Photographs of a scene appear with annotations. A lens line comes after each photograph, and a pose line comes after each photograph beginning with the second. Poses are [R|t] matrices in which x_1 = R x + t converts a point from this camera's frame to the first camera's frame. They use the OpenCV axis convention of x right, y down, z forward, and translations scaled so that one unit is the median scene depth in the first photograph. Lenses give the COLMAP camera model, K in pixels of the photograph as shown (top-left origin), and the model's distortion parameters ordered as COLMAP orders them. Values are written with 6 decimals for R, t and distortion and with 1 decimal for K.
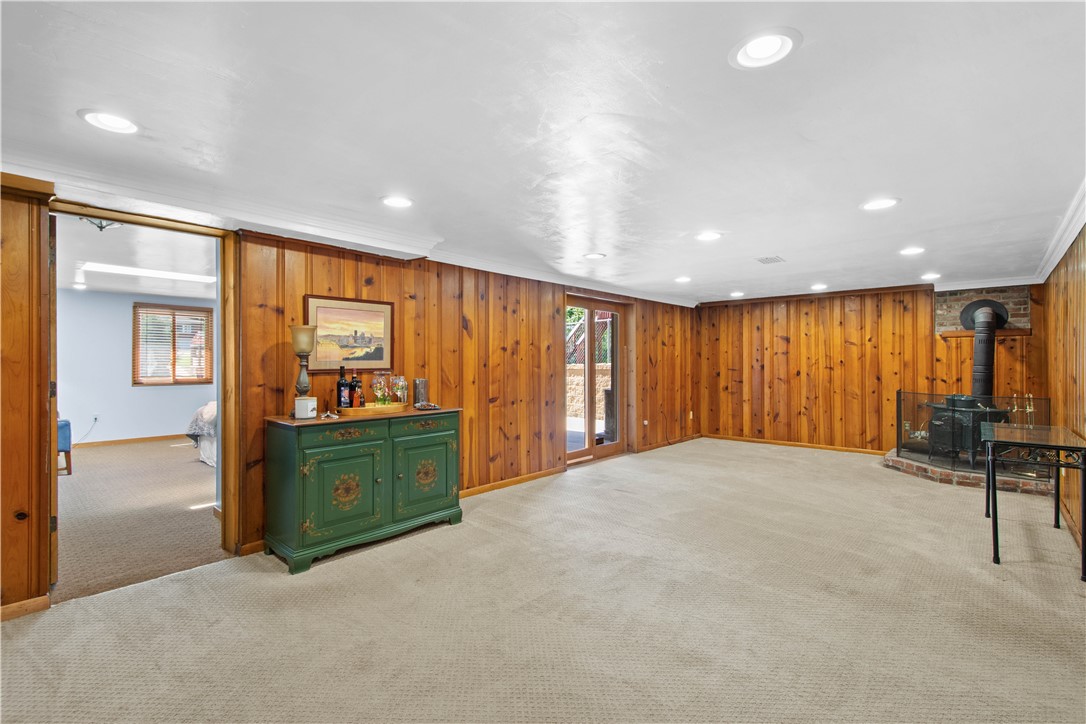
lens RADIAL K [[480.8, 0, 544.2], [0, 480.8, 364.6], [0, 0, 1]] dist [0.005742, -0.002787]
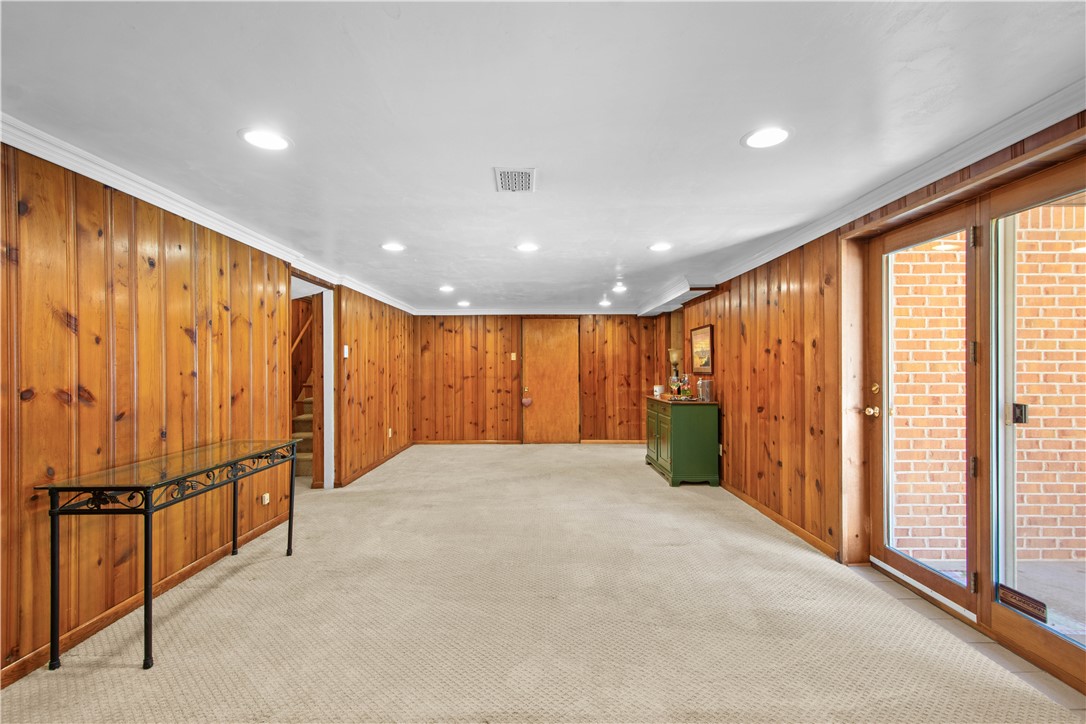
lens RADIAL K [[480.8, 0, 543.9], [0, 480.8, 370.2], [0, 0, 1]] dist [0.005742, -0.002787]
pose [[-0.745526, 0.000198, -0.666477, 0.715230], [0.001464, 0.999998, -0.001341, 0.000381], [0.666475, -0.001976, -0.745524, 1.267566]]
